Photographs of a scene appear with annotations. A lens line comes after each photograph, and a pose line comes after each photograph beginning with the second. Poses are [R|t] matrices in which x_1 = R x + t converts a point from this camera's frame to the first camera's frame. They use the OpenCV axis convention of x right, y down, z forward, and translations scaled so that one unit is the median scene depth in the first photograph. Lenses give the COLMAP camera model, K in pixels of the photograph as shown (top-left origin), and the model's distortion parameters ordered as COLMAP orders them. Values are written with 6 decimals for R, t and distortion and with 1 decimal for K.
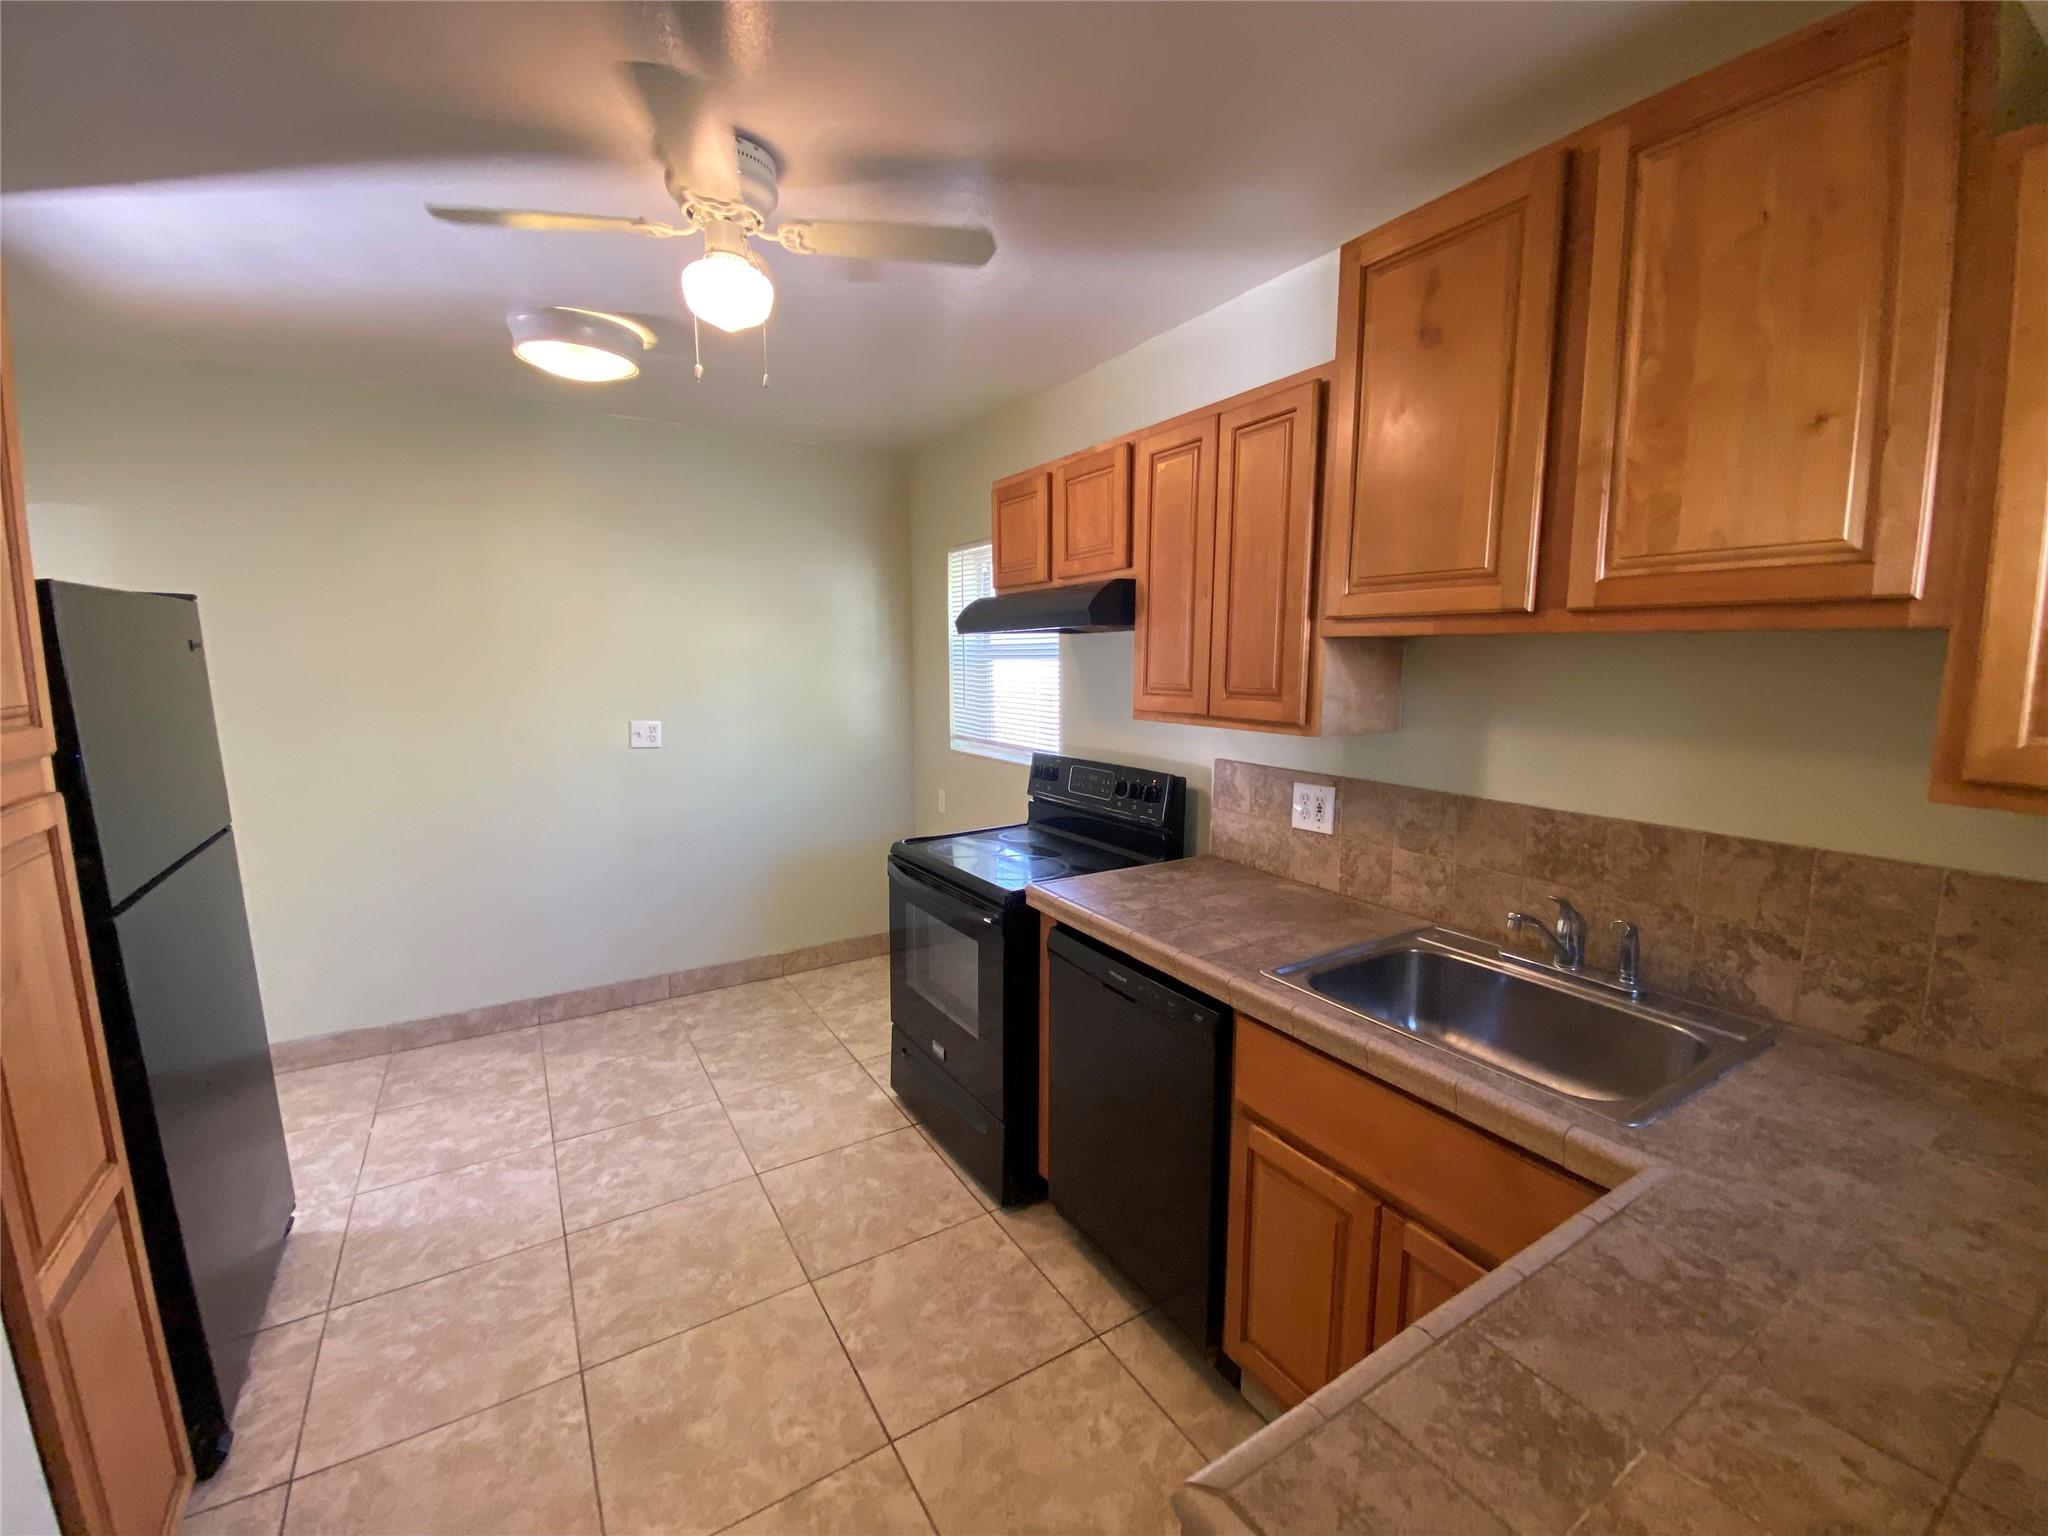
lens RADIAL K [[836.6, 0, 1024.0], [0, 836.6, 768.0], [0, 0, 1]] dist [0.014912, -0.018082]
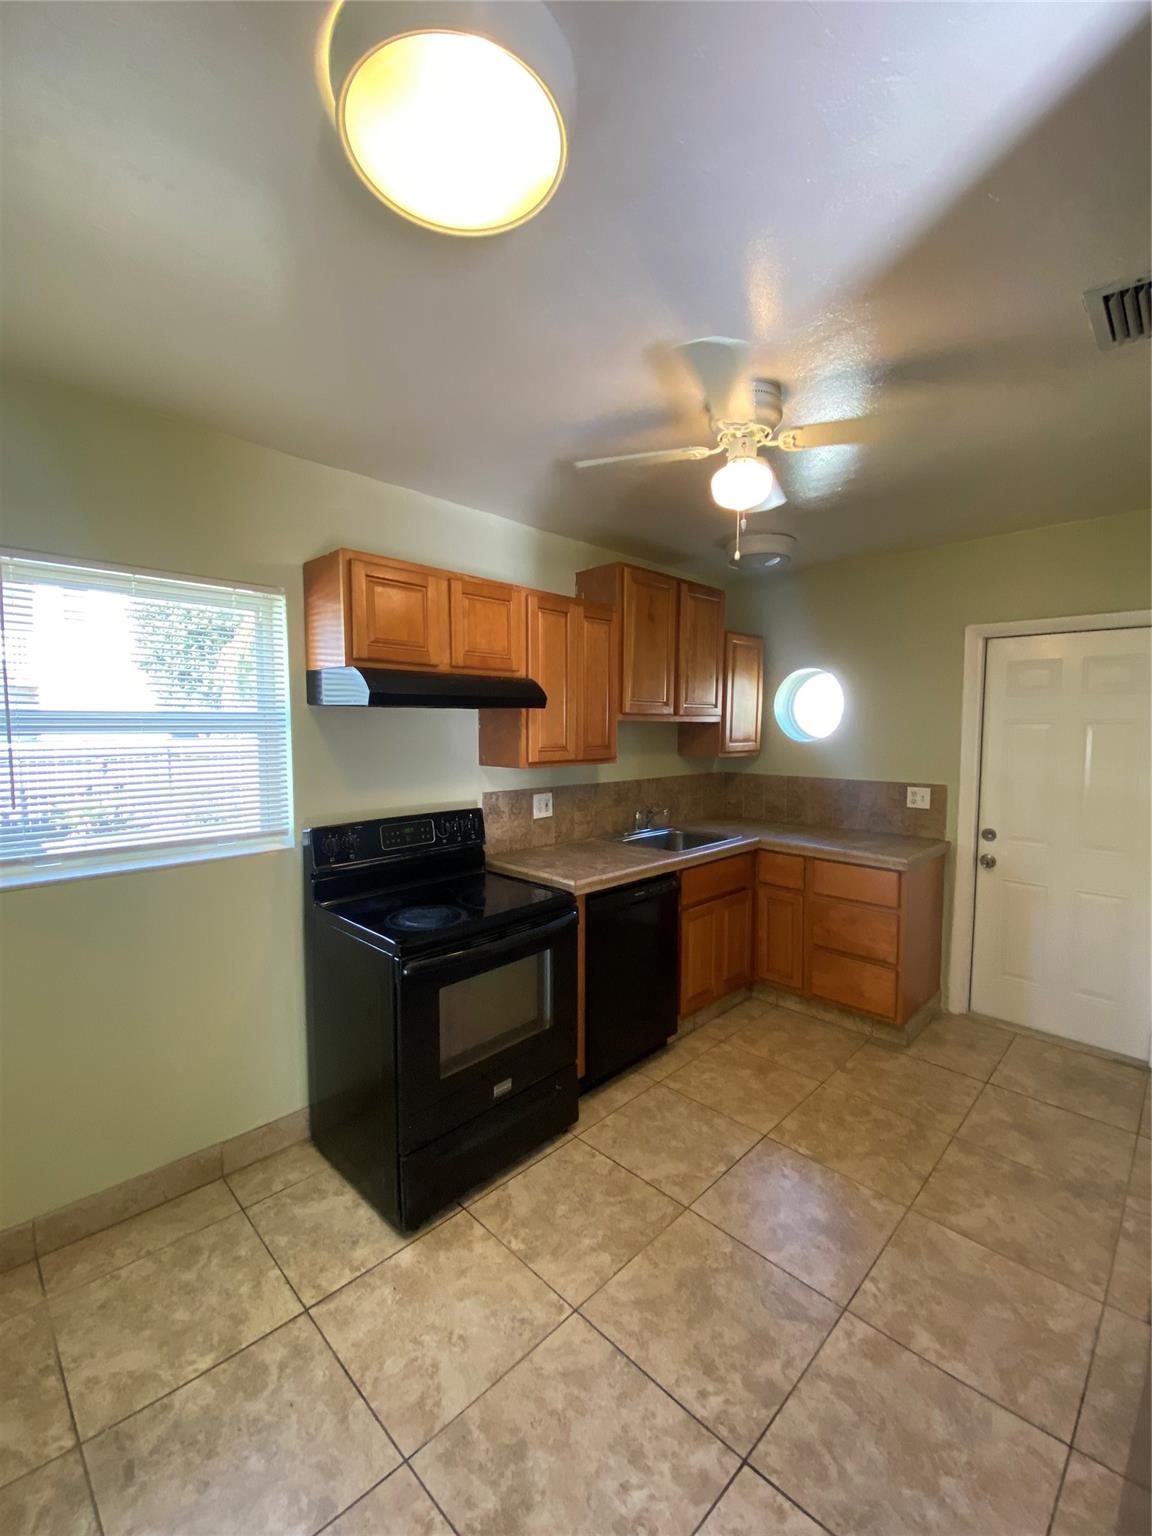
lens RADIAL K [[627.4, 0, 576.0], [0, 627.4, 768.0], [0, 0, 1]] dist [0.014912, -0.018082]
pose [[-0.226258, -0.065887, 0.971836, -1.100085], [0.135049, 0.985952, 0.098286, -0.174234], [-0.964660, 0.153484, -0.214181, 1.251402]]
